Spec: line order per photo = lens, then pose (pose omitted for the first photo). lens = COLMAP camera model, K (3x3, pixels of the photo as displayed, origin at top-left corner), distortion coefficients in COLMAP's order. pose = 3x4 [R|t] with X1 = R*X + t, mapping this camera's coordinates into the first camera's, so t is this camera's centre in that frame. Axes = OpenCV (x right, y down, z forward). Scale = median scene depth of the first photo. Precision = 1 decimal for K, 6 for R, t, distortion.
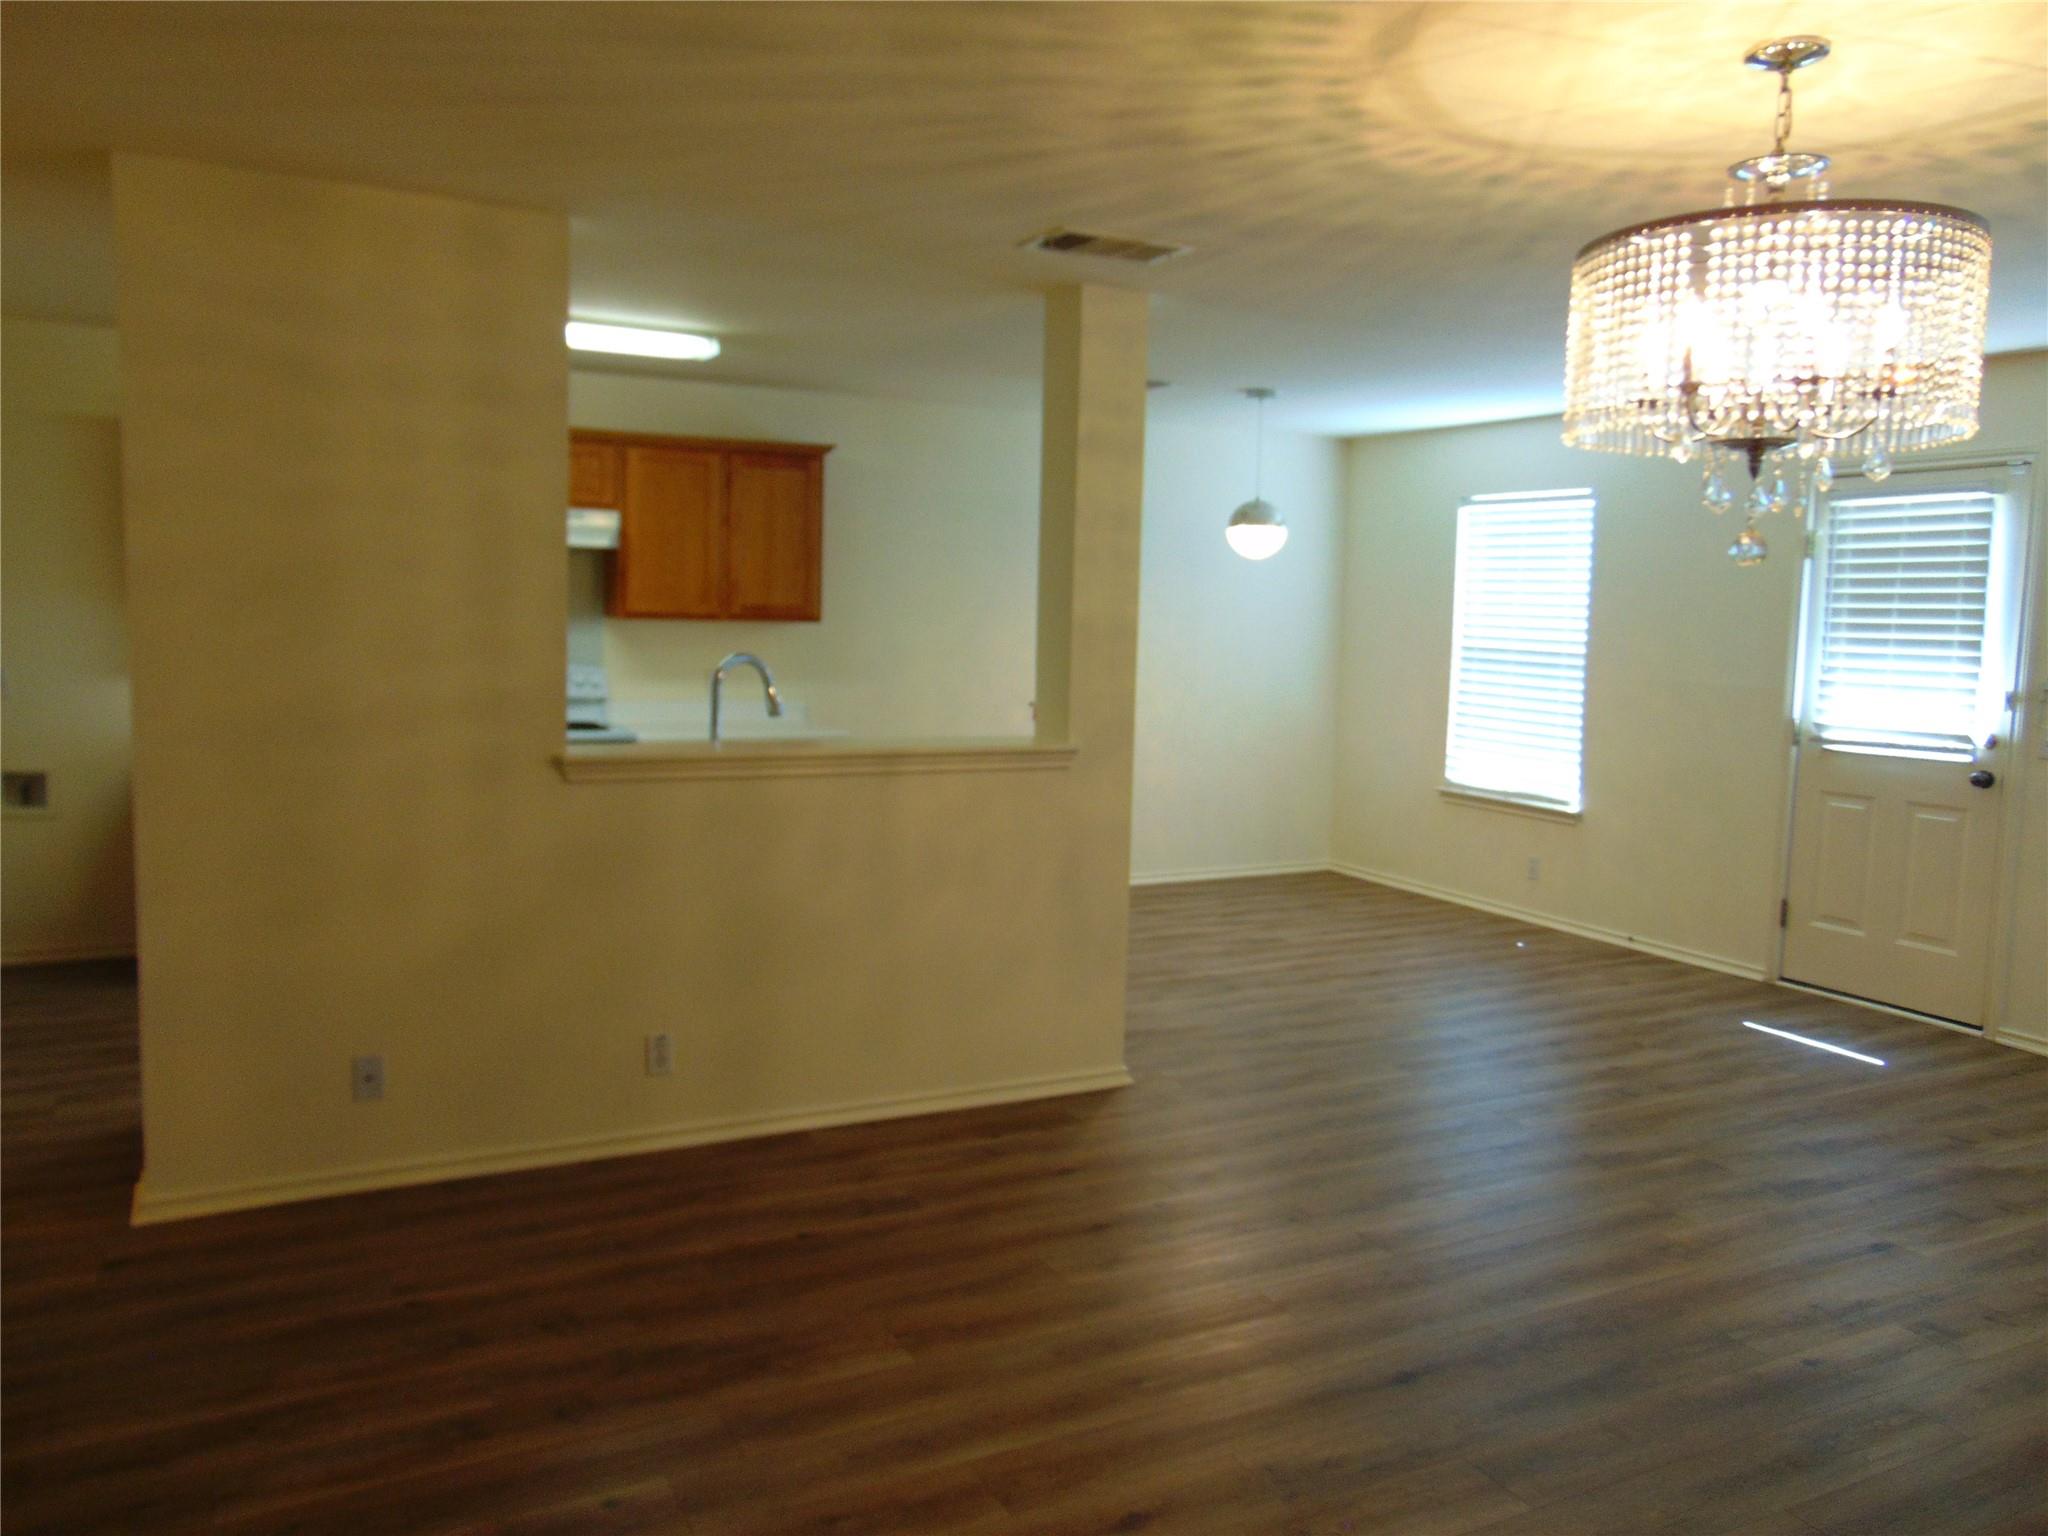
lens RADIAL K [[1533.6, 0, 1039.0], [0, 1533.6, 754.8], [0, 0, 1]] dist [-0.043395, 0.079562]
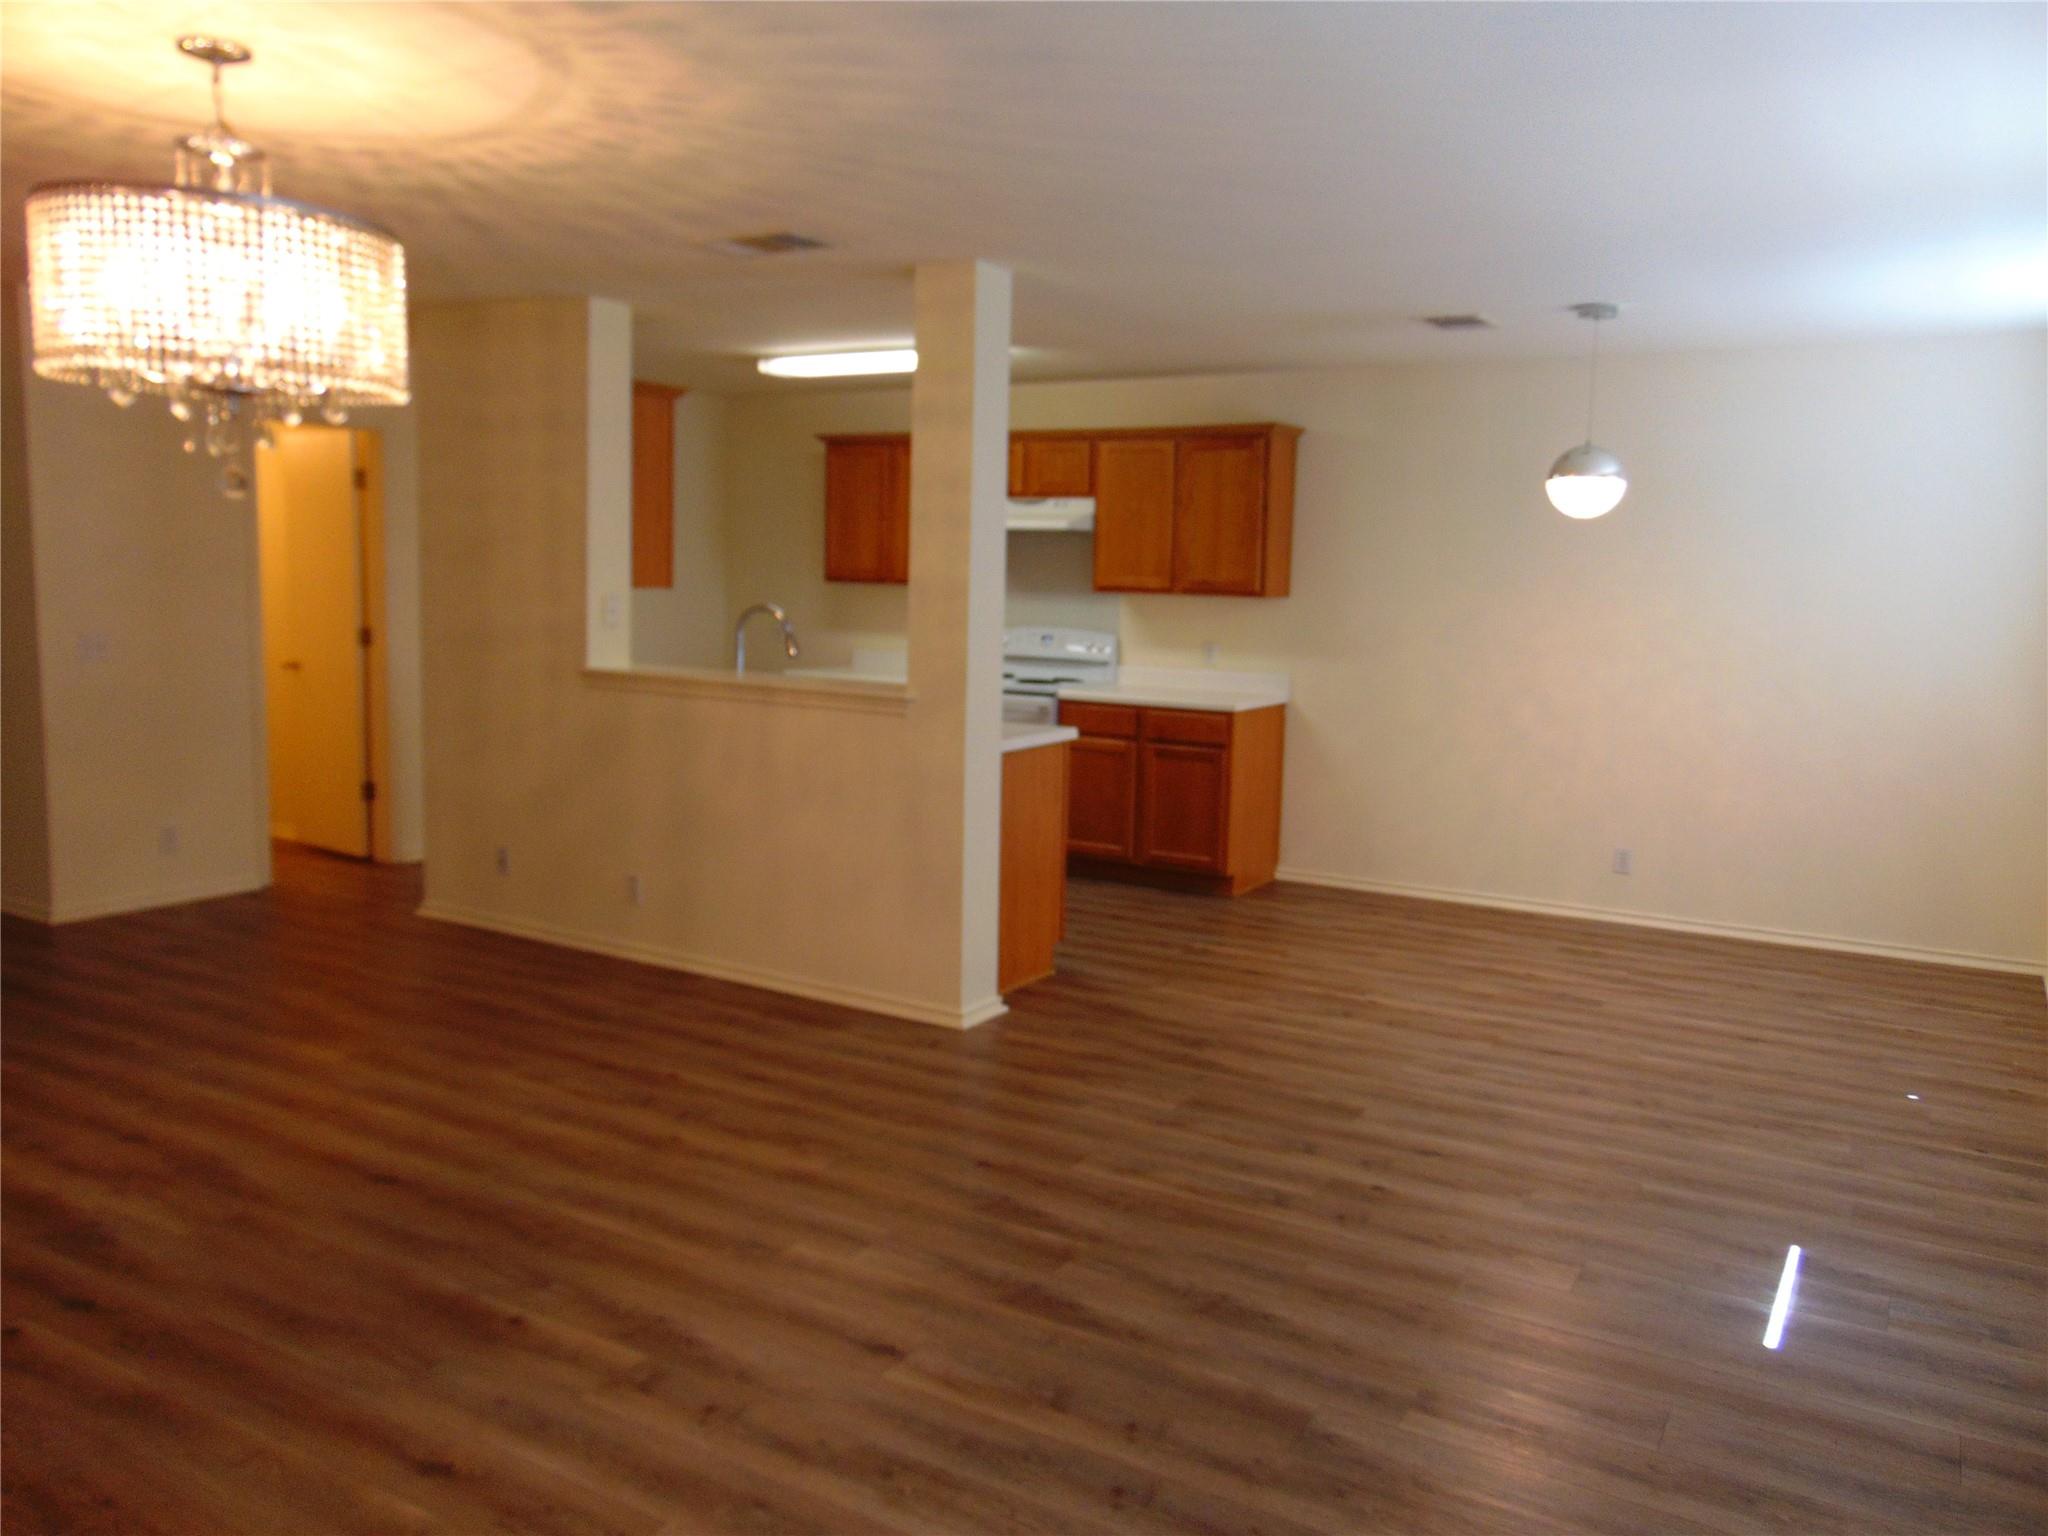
lens RADIAL K [[1533.6, 0, 1030.8], [0, 1533.6, 759.2], [0, 0, 1]] dist [-0.043395, 0.079562]
pose [[0.525216, 0.092677, -0.845907, 0.989154], [-0.094956, 0.994227, 0.049970, -0.023333], [0.845654, 0.054079, 0.530984, 0.503580]]
